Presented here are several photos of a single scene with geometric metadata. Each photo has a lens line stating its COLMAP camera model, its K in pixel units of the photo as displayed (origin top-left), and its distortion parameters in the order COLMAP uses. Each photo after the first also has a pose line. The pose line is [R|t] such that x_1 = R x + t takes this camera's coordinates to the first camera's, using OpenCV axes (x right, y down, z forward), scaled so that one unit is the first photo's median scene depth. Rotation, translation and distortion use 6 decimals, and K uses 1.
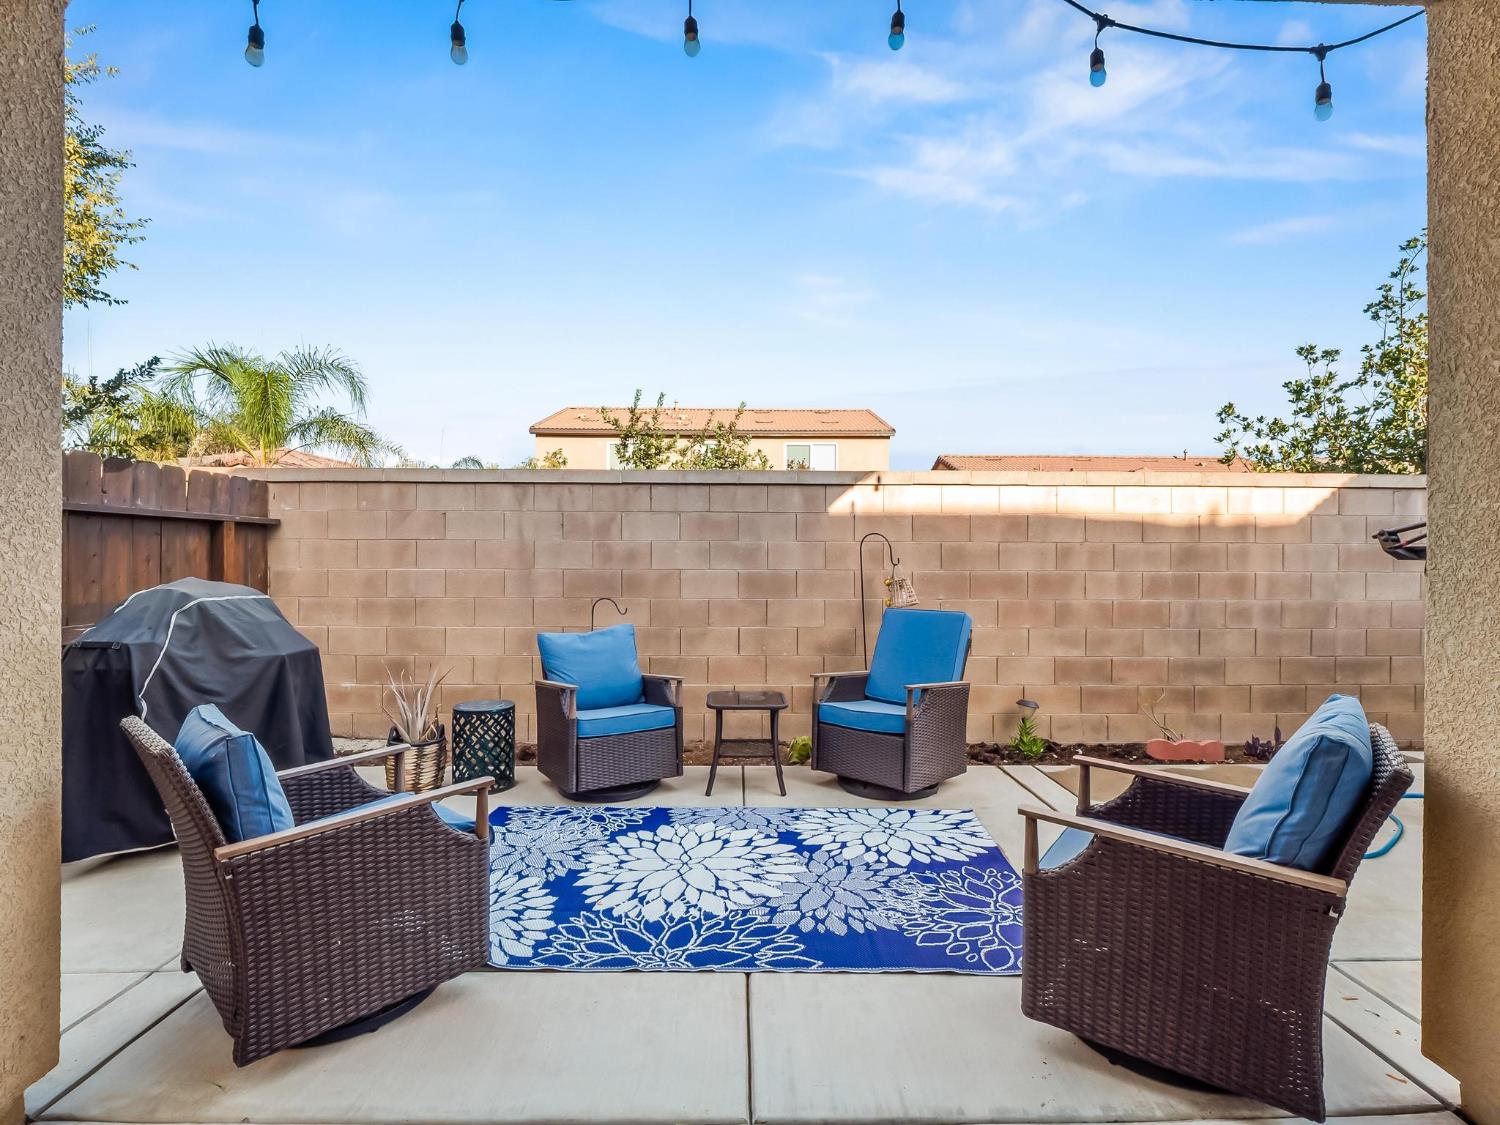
lens RADIAL K [[738.7, 0, 750.0], [0, 738.7, 562.5], [0, 0, 1]] dist [-0.001717, 0.000217]
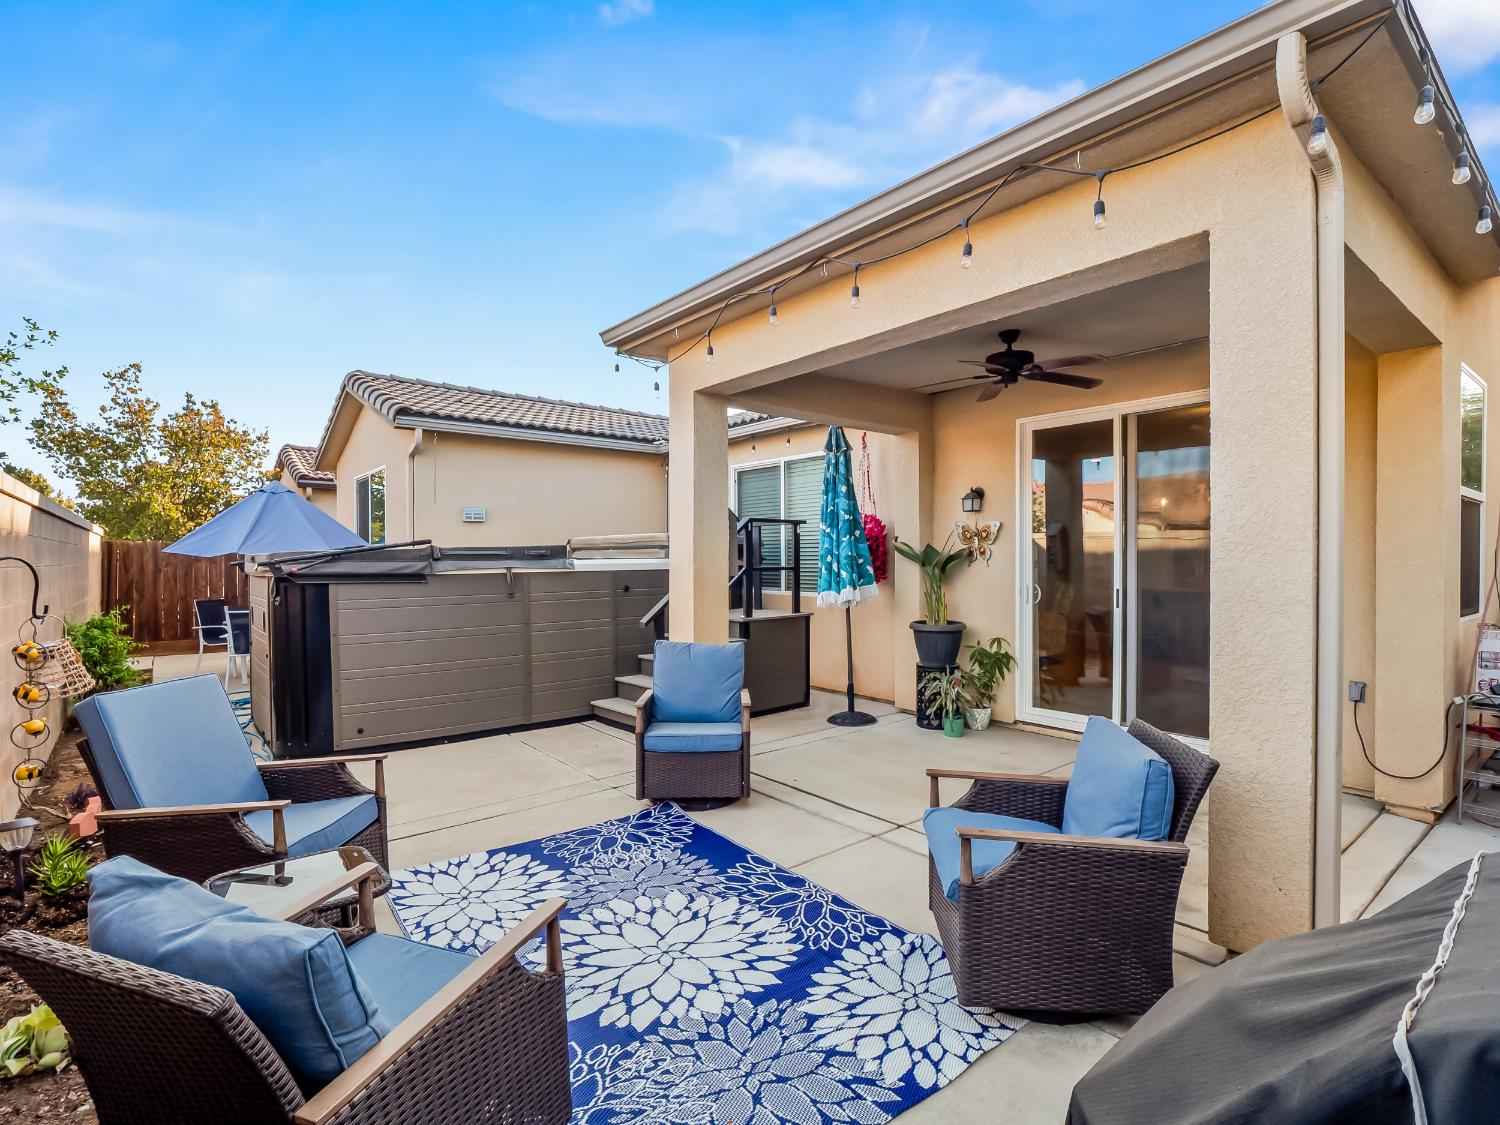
lens RADIAL K [[738.7, 0, 750.0], [0, 738.7, 562.5], [0, 0, 1]] dist [-0.001717, 0.000217]
pose [[-0.615588, -0.006372, 0.788042, -0.916656], [0.004888, 0.999917, 0.011904, -0.075321], [-0.788053, 0.011180, -0.615506, 1.582314]]
